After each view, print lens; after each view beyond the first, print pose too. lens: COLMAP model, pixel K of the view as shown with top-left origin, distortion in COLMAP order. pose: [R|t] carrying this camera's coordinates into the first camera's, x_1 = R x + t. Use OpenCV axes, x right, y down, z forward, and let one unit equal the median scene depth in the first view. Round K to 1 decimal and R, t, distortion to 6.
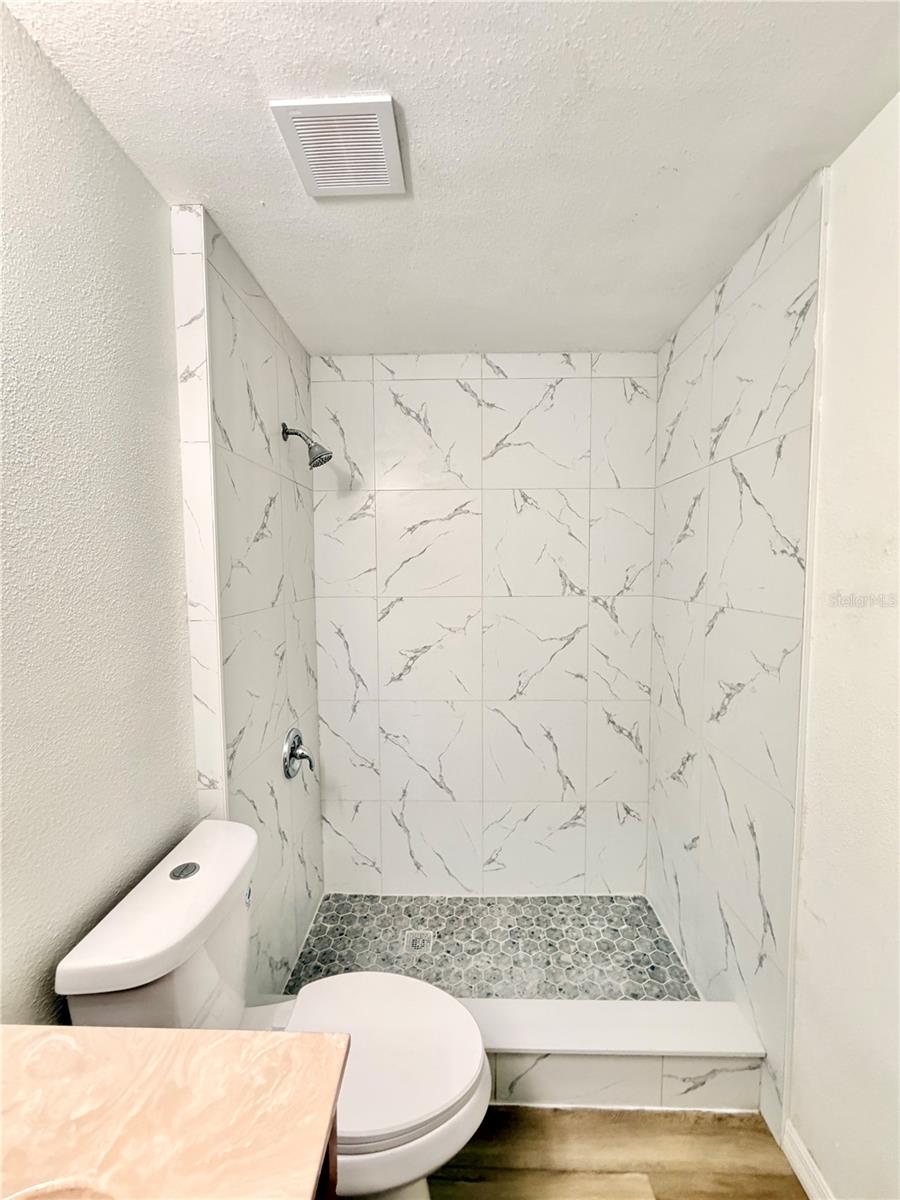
lens RADIAL K [[482.1, 0, 450.0], [0, 482.1, 600.0], [0, 0, 1]] dist [0.000136, 0.000261]
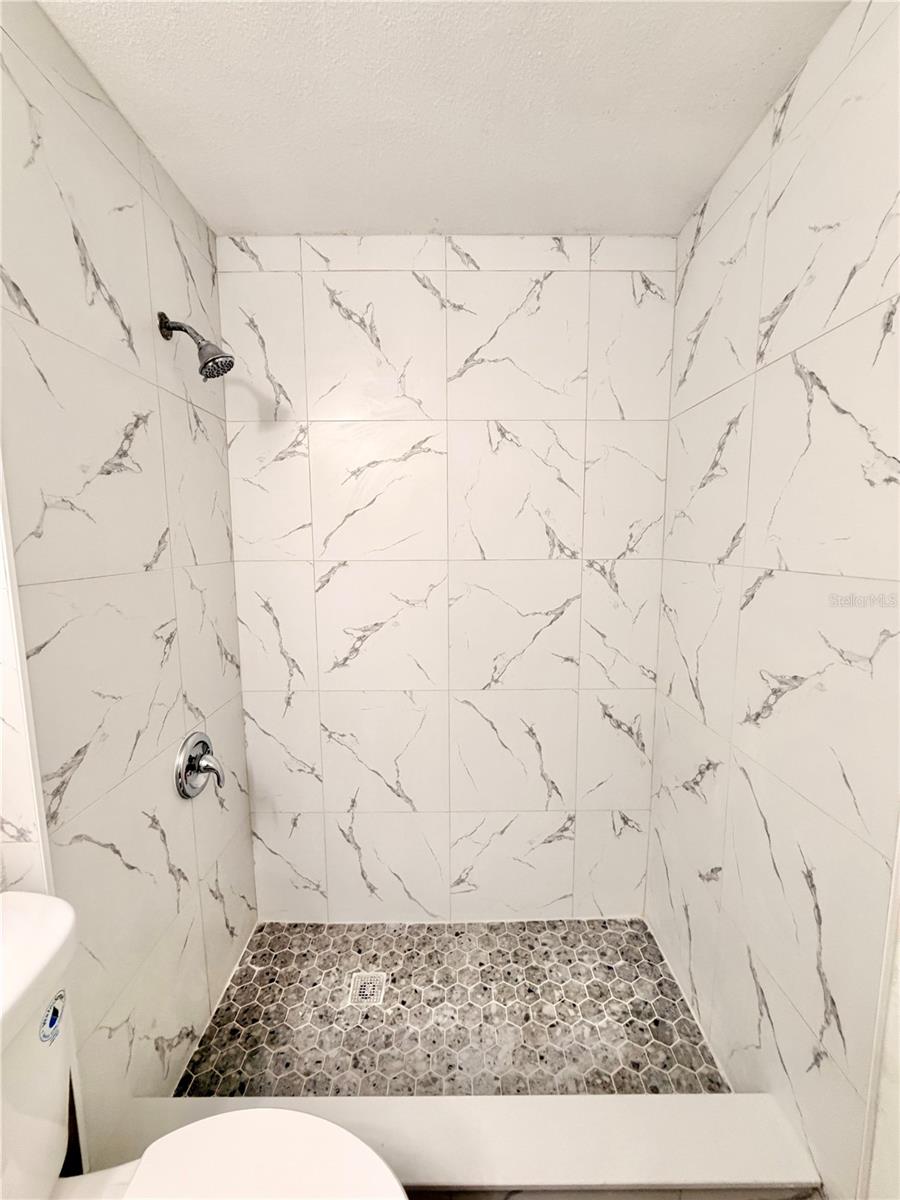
lens RADIAL K [[482.1, 0, 450.0], [0, 482.1, 600.0], [0, 0, 1]] dist [0.000136, 0.000261]
pose [[0.999656, -0.002700, 0.026095, 0.050641], [0.001237, 0.998435, 0.055903, 0.014200], [-0.026205, -0.055851, 0.998095, 0.216196]]
